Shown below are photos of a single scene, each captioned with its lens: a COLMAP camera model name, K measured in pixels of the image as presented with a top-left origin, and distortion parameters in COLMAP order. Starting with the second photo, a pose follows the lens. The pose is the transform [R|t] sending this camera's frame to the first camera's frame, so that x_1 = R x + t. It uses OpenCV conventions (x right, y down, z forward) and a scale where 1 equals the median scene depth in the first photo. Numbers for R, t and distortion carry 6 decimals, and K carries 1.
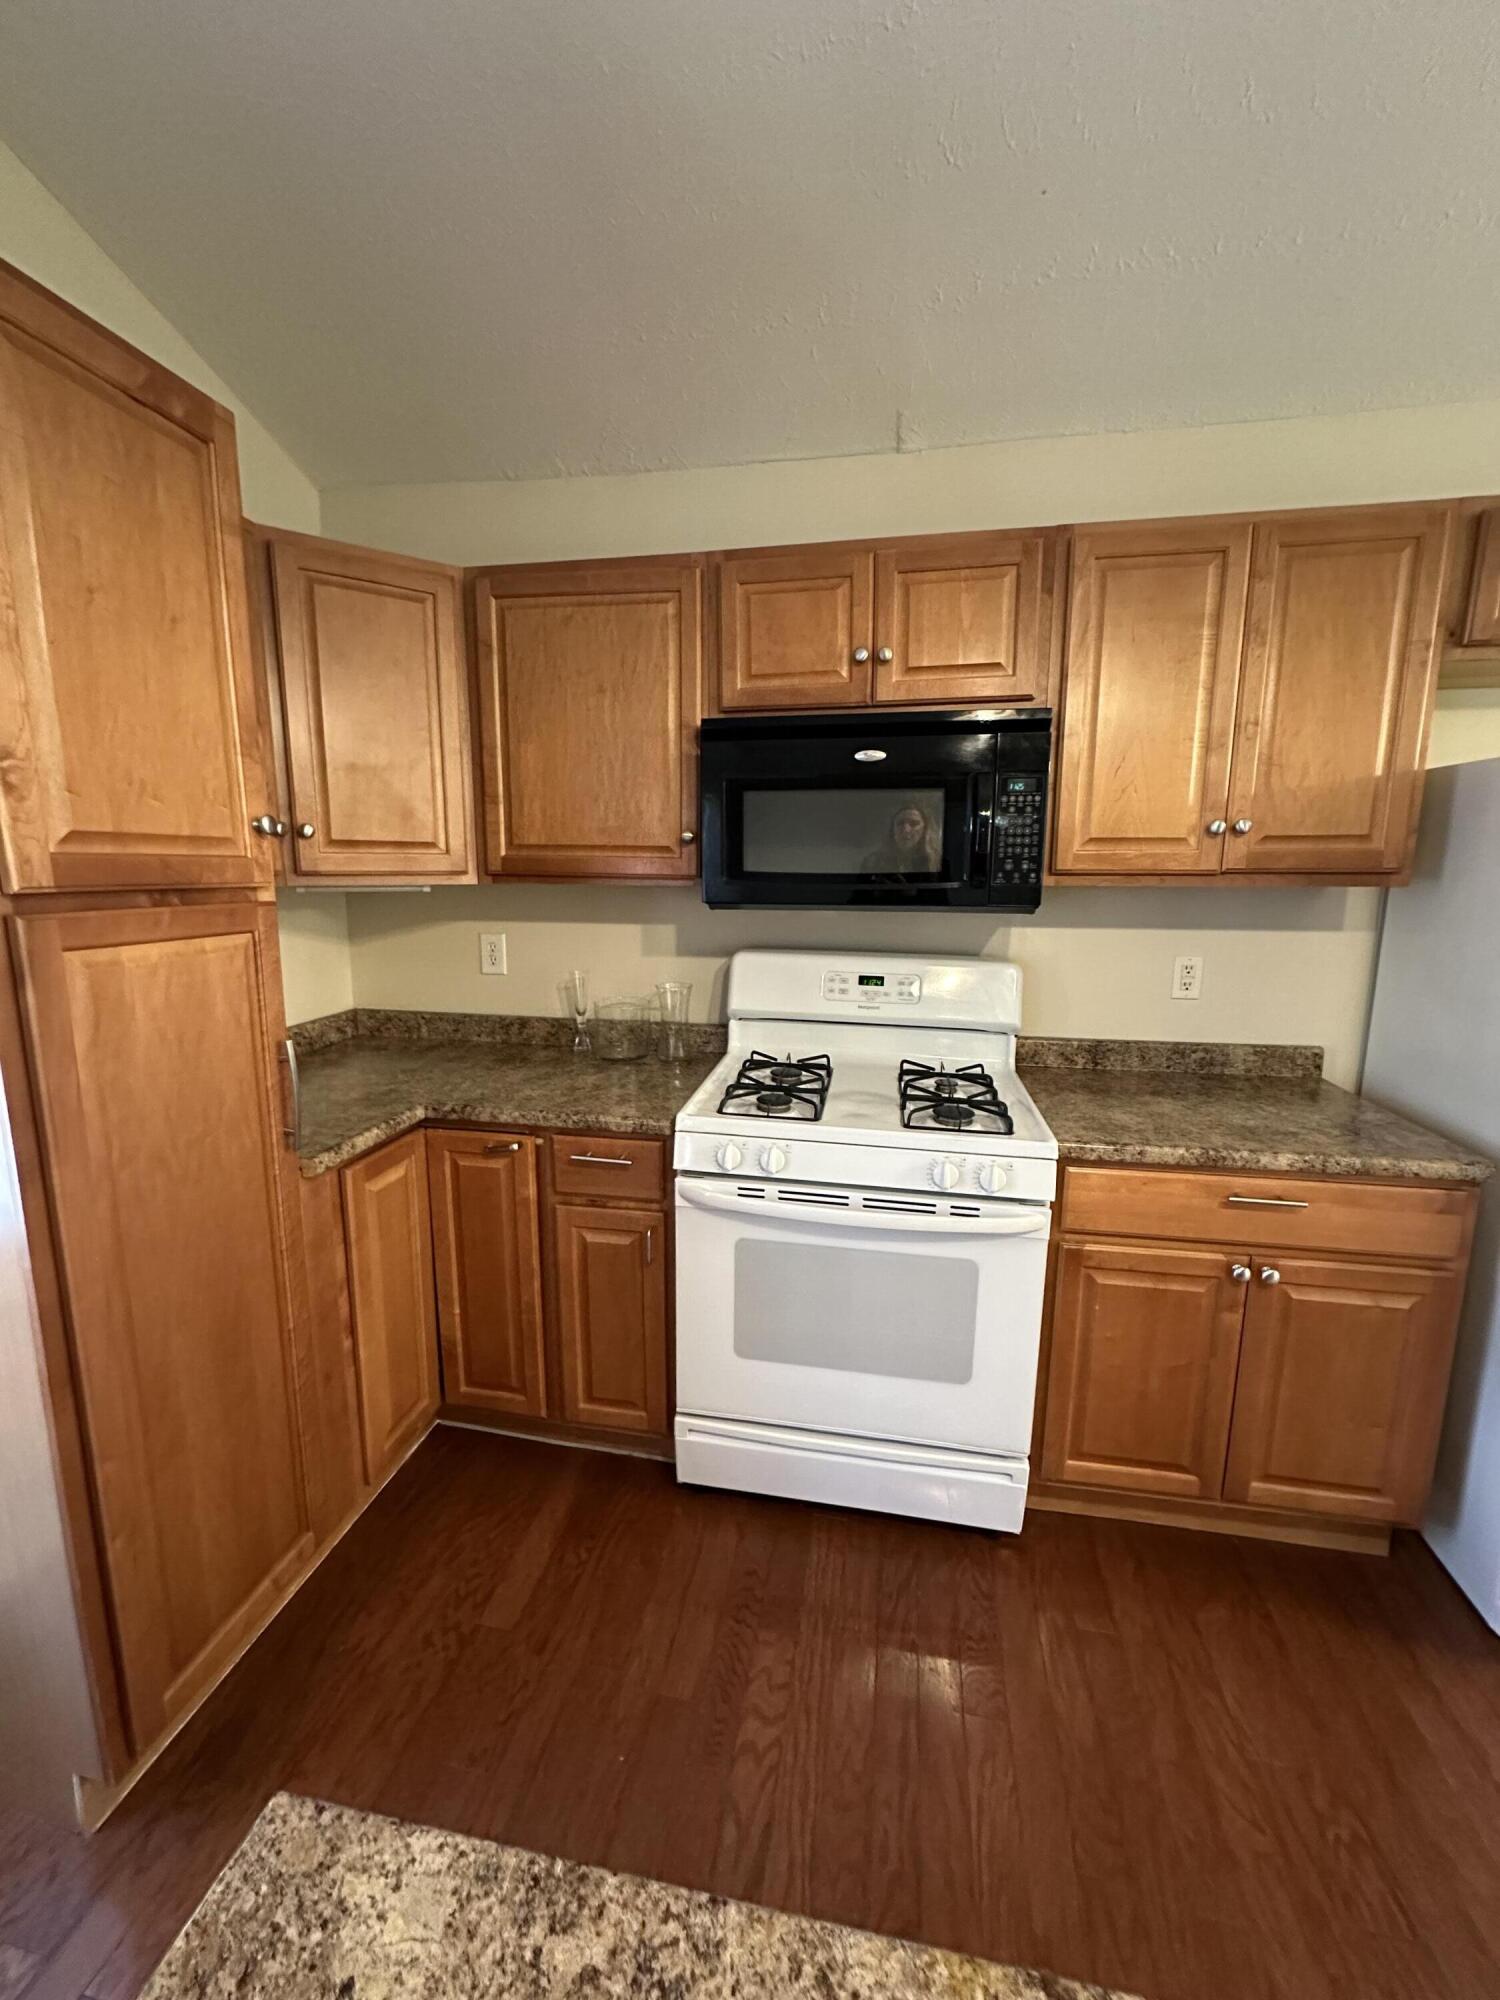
lens RADIAL K [[800.7, 0, 753.1], [0, 800.7, 992.3], [0, 0, 1]] dist [-0.002504, 0.000083]
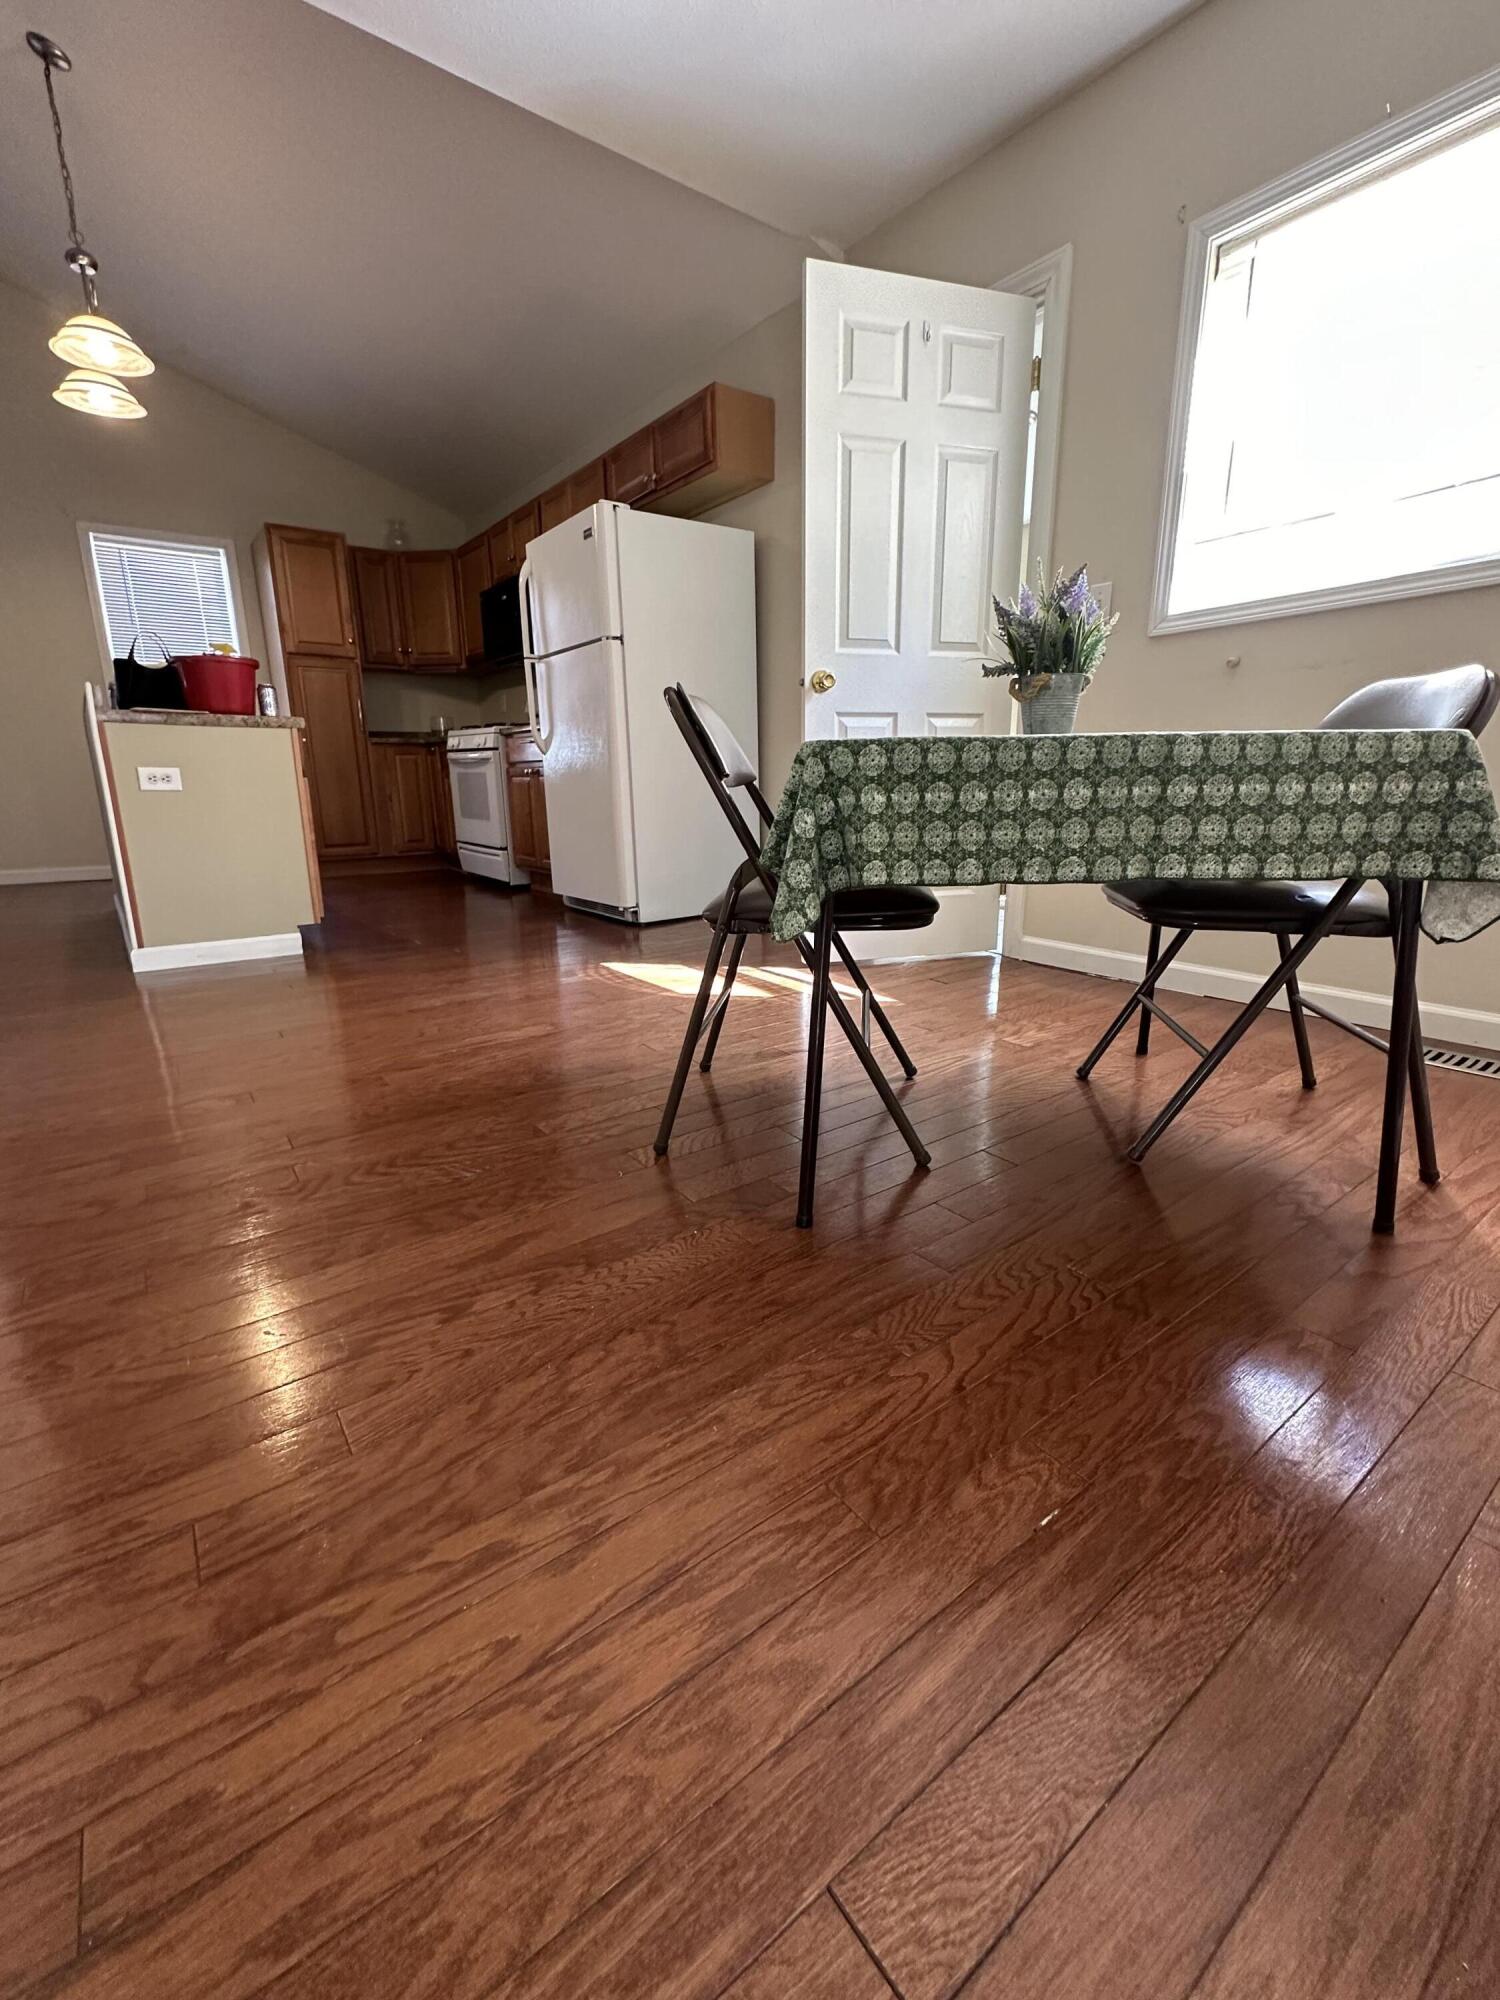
lens RADIAL K [[852.5, 0, 747.1], [0, 852.5, 995.7], [0, 0, 1]] dist [0.001695, 0.000084]
pose [[0.733341, 0.154697, -0.662027, 2.897758], [-0.094629, 0.987515, 0.125932, 0.602048], [0.673243, -0.029704, 0.738824, -0.625767]]
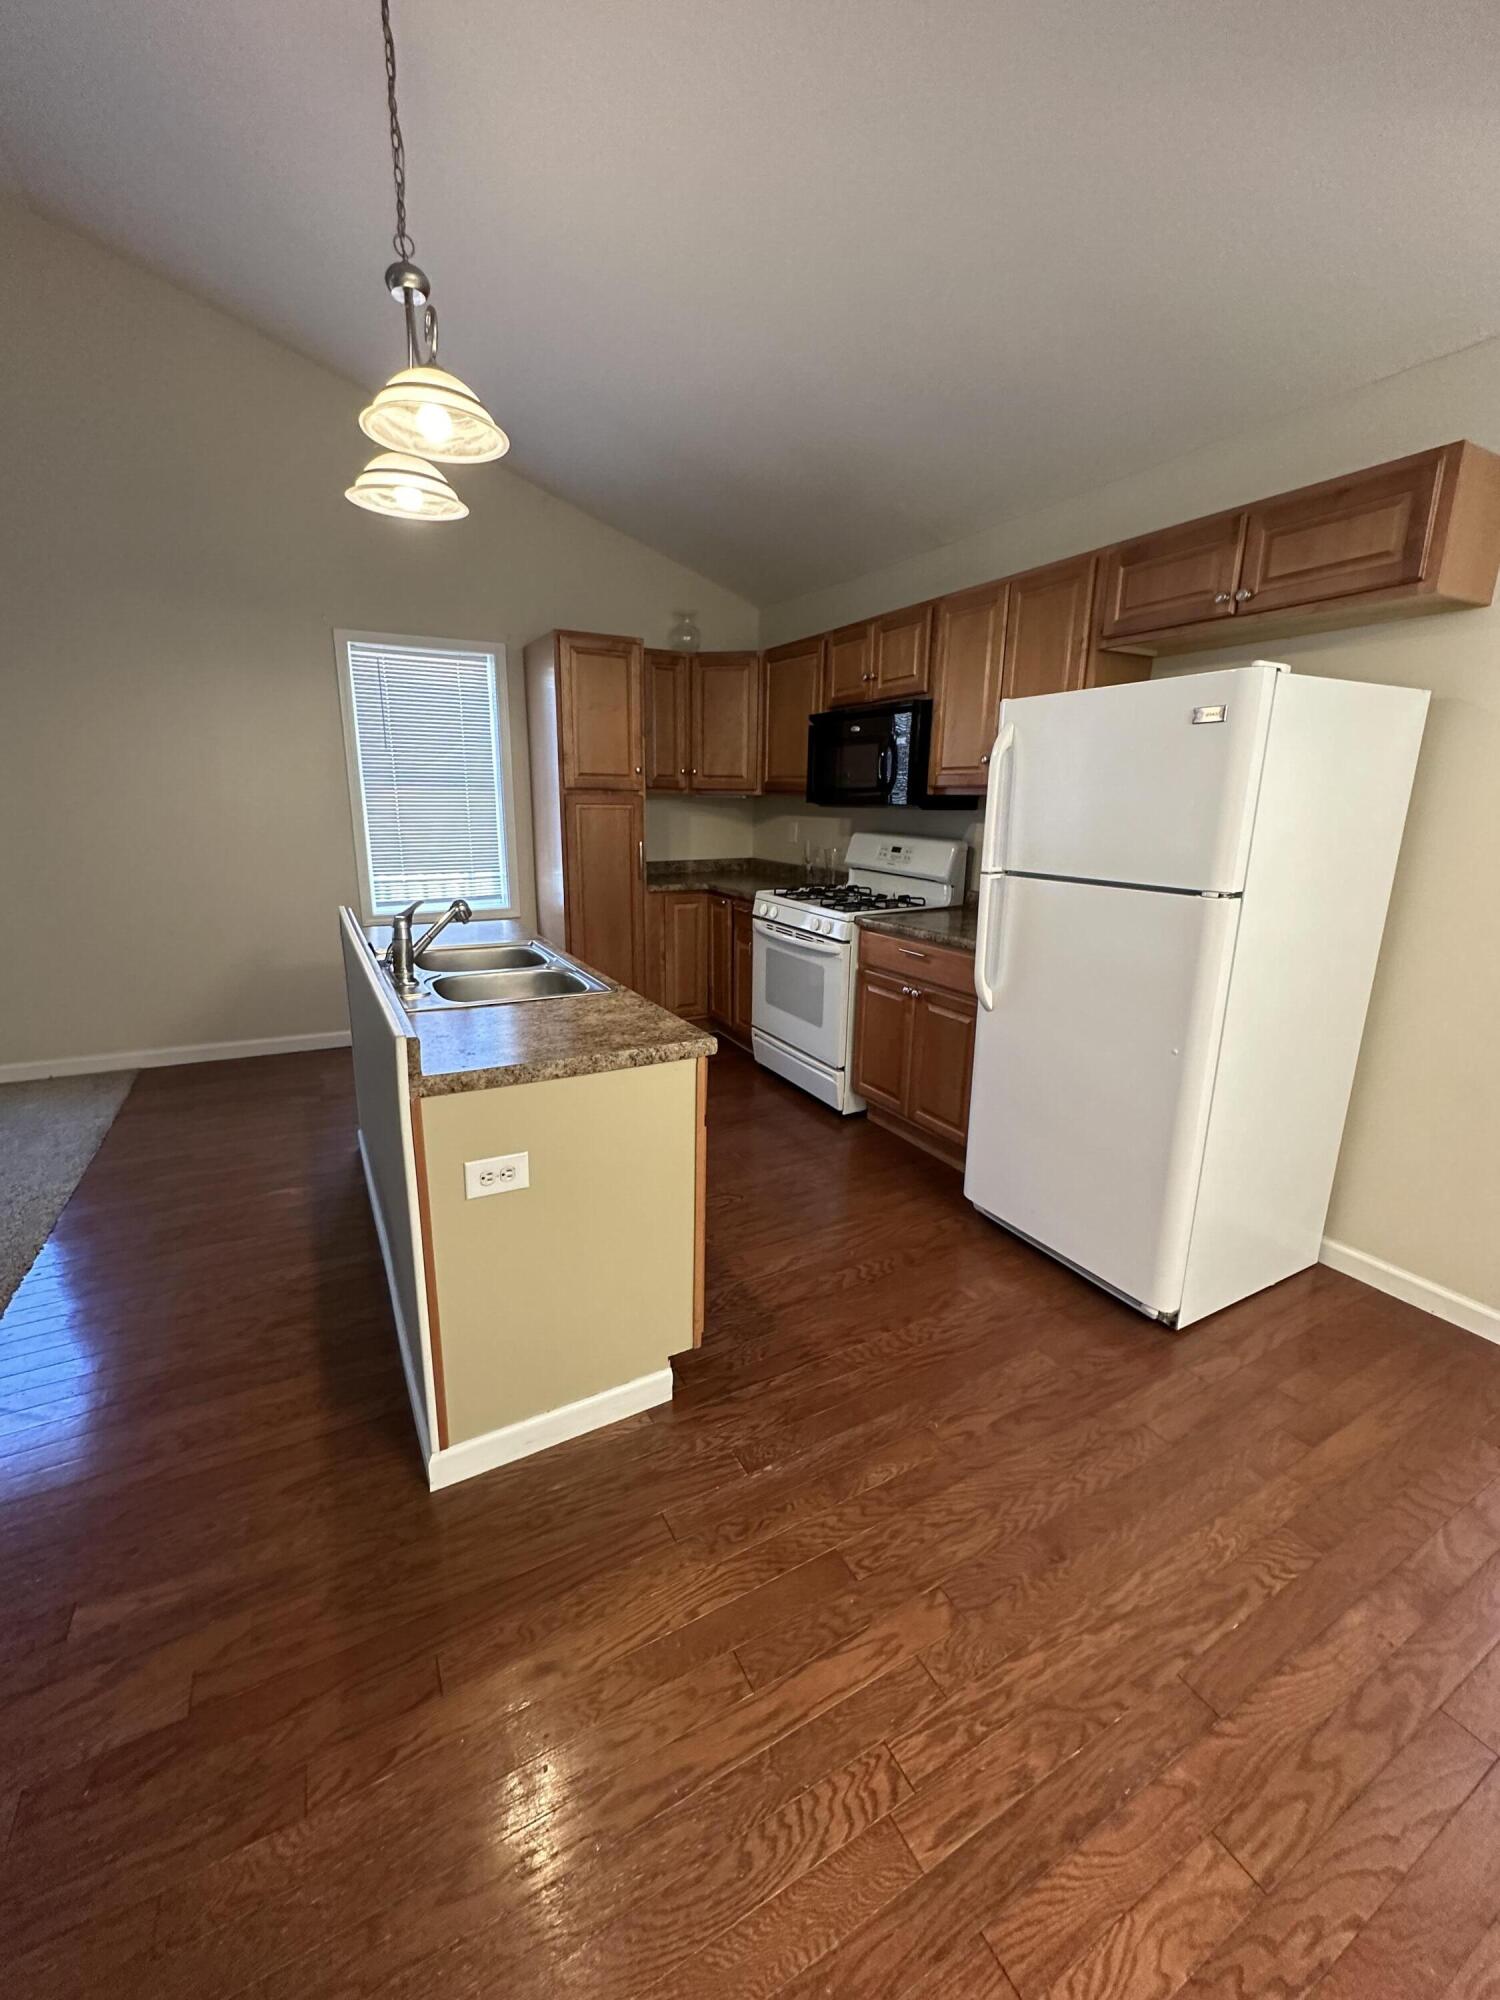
lens RADIAL K [[800.7, 0, 746.5], [0, 800.7, 998.2], [0, 0, 1]] dist [-0.002504, 0.000083]
pose [[0.630636, 0.193917, -0.751461, 1.643227], [-0.135800, 0.980914, 0.139163, 0.131571], [0.764105, 0.014287, 0.644934, -0.513882]]
